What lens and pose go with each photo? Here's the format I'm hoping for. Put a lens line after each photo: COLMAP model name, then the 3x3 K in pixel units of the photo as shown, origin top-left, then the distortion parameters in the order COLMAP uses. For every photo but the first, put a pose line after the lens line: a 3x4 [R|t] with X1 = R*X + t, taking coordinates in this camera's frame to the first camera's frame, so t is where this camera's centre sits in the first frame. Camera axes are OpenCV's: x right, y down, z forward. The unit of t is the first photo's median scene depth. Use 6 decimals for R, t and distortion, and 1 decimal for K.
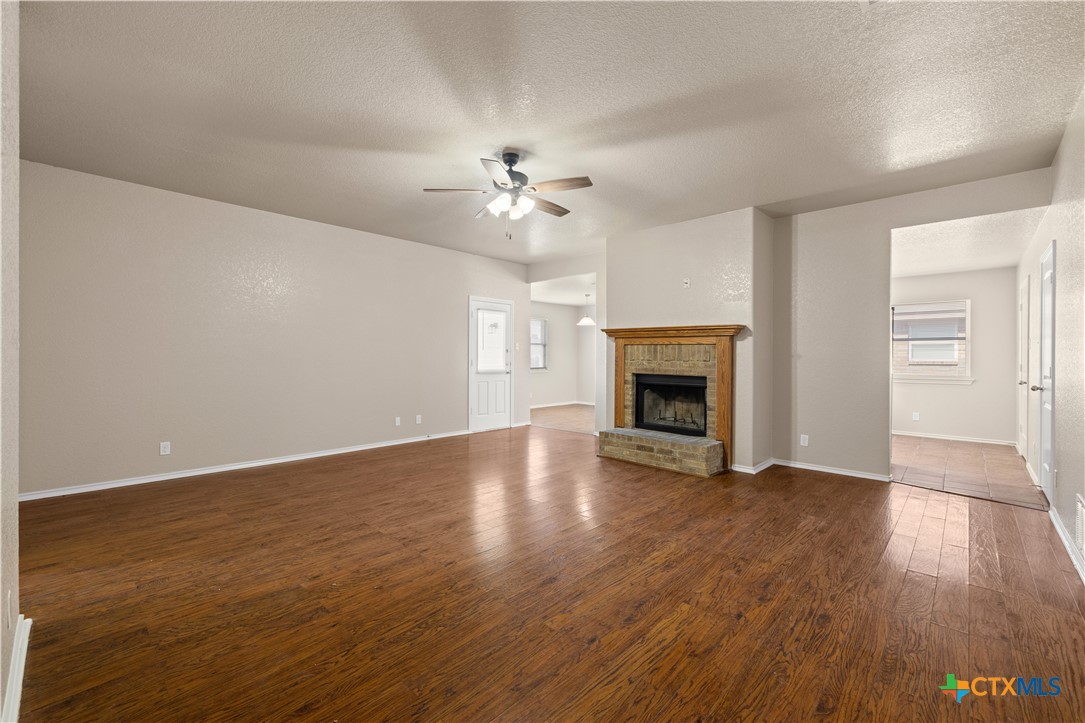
lens RADIAL K [[457.6, 0, 532.6], [0, 457.6, 357.5], [0, 0, 1]] dist [-0.001063, 0.001230]
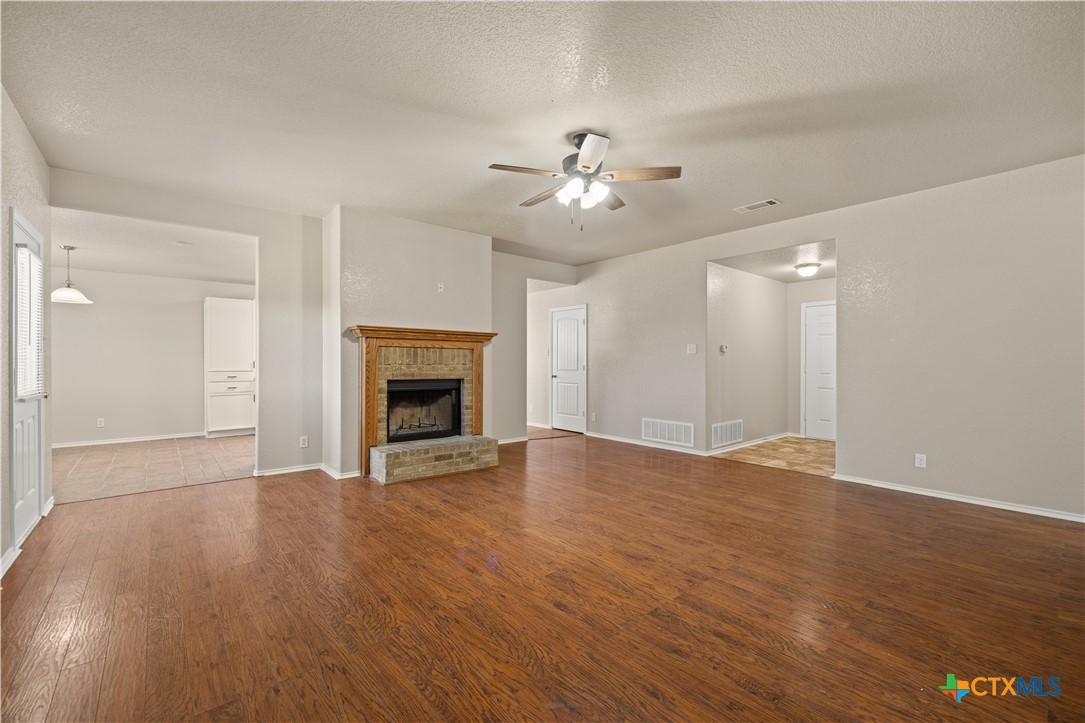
lens RADIAL K [[457.6, 0, 539.6], [0, 457.6, 360.7], [0, 0, 1]] dist [-0.001063, 0.001230]
pose [[0.106658, -0.004873, 0.994284, -0.864601], [0.002014, 0.999987, 0.004685, -0.007231], [-0.994294, 0.001503, 0.106667, 0.899748]]
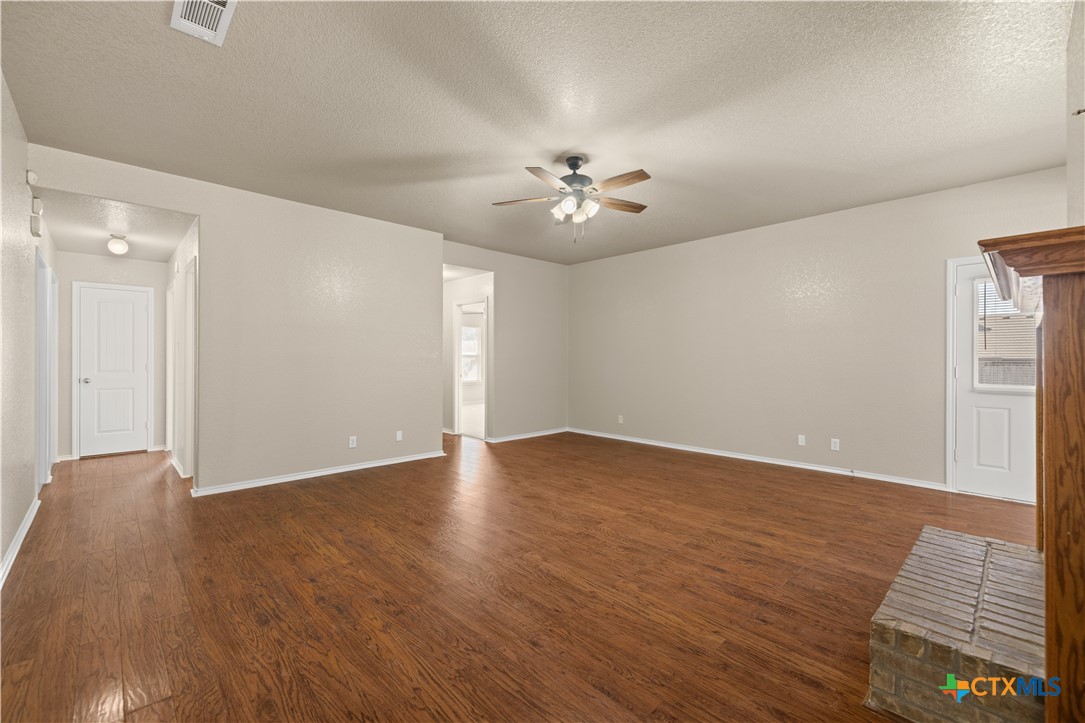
lens RADIAL K [[457.6, 0, 536.6], [0, 457.6, 358.0], [0, 0, 1]] dist [-0.001063, 0.001230]
pose [[-0.053744, -0.006707, -0.998532, 0.865486], [-0.006335, 0.999960, -0.006375, 0.000044], [0.998535, 0.005983, -0.053784, 0.886756]]
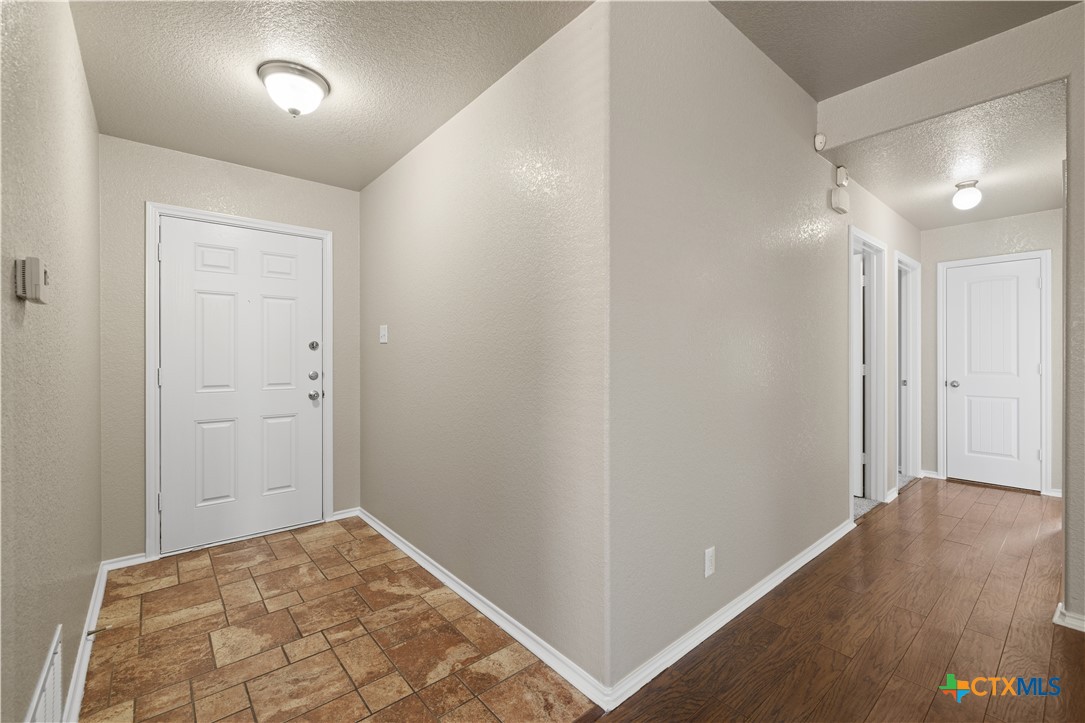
lens RADIAL K [[457.6, 0, 538.2], [0, 457.6, 357.5], [0, 0, 1]] dist [-0.001063, 0.001230]
pose [[-0.993481, -0.000586, 0.113998, 0.433309], [-0.000251, 0.999996, 0.002947, 0.001509], [-0.113999, 0.002900, -0.993477, 0.668643]]
